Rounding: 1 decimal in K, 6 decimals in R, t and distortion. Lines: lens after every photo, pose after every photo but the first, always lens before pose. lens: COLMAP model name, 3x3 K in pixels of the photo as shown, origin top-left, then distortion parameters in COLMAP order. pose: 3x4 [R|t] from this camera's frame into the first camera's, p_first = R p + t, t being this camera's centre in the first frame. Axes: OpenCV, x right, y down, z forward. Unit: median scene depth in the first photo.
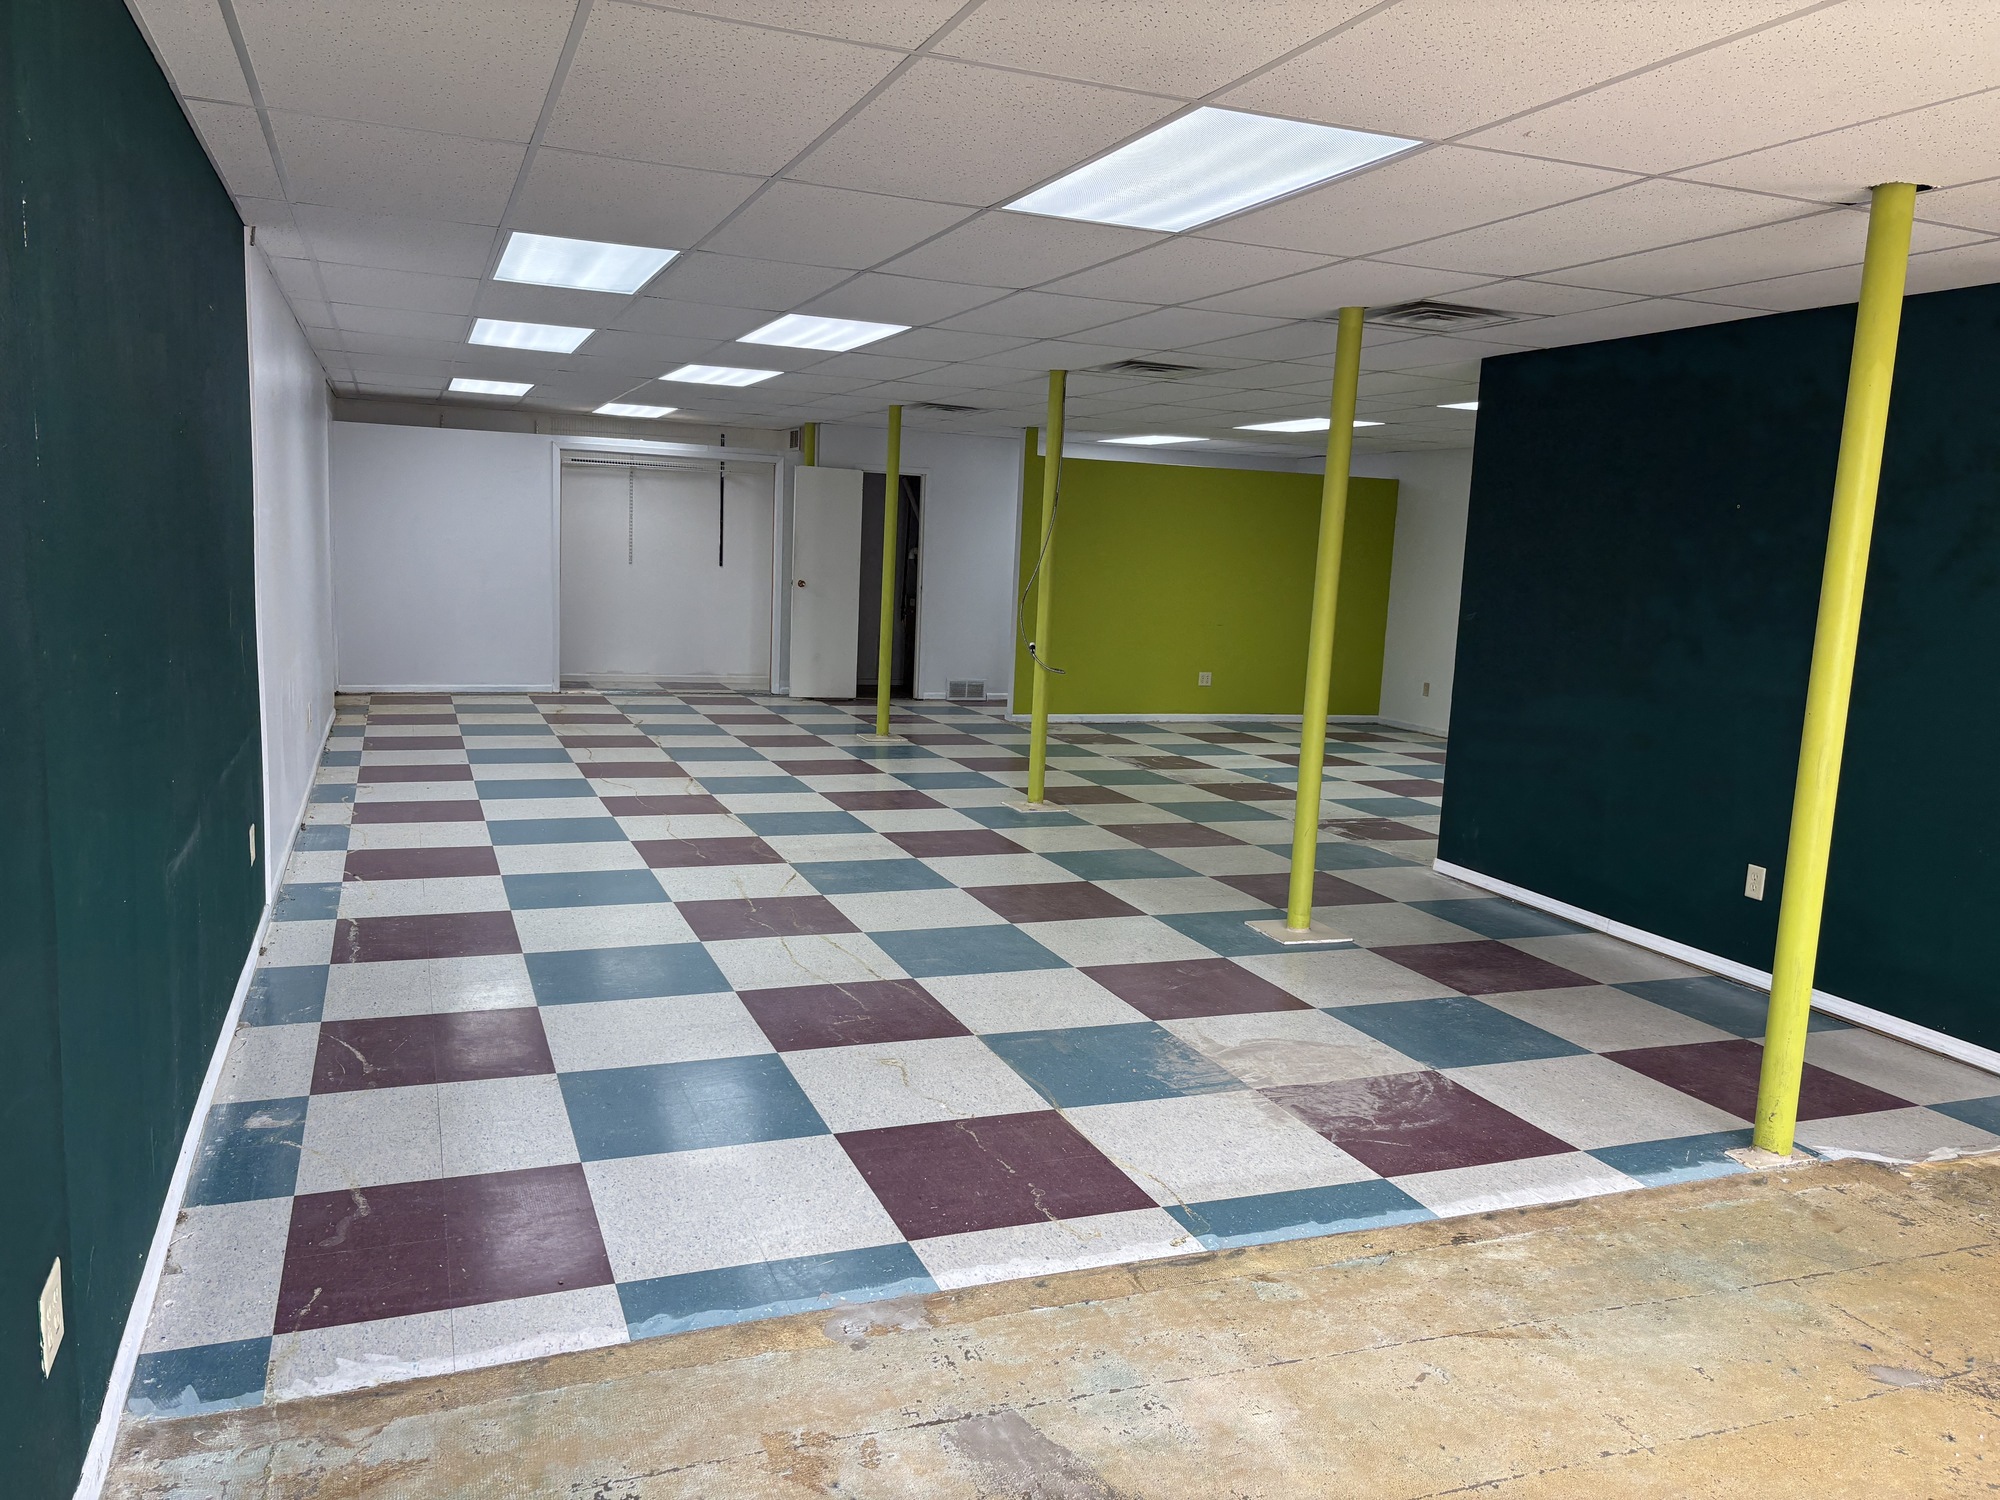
lens RADIAL K [[1512.8, 0, 999.5], [0, 1512.8, 767.0], [0, 0, 1]] dist [0.044186, -0.022611]
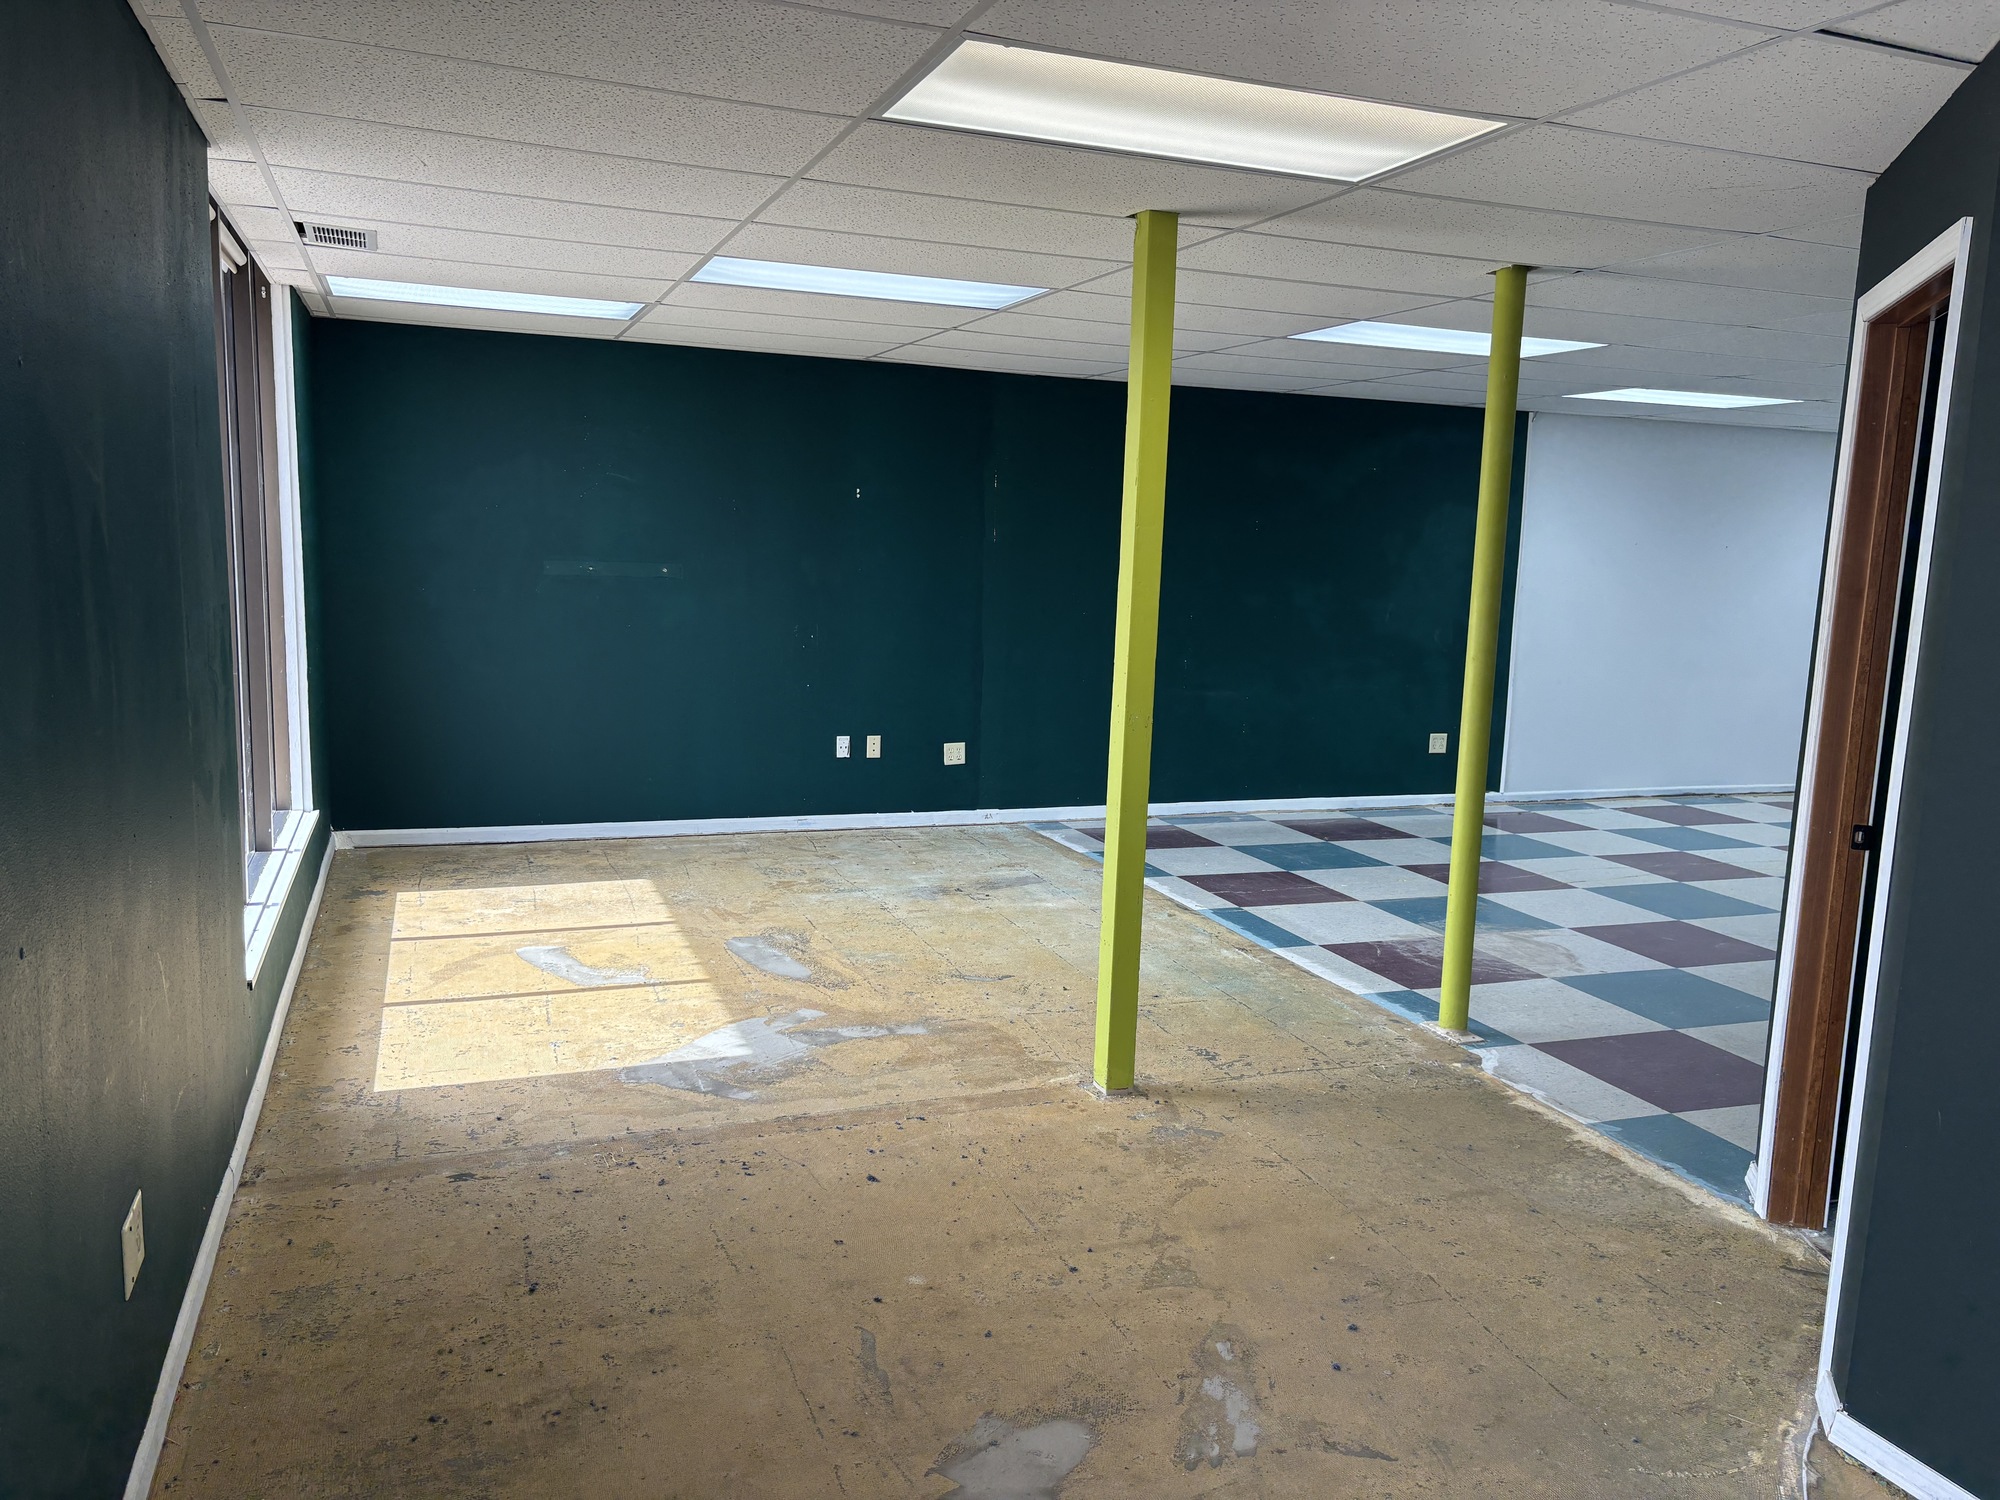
lens RADIAL K [[1512.8, 0, 1002.7], [0, 1512.8, 751.4], [0, 0, 1]] dist [0.044186, -0.022611]
pose [[-0.009960, 0.102024, -0.994732, 1.874740], [-0.180594, 0.978240, 0.102140, -0.041150], [0.983507, 0.180660, 0.008681, 0.616165]]
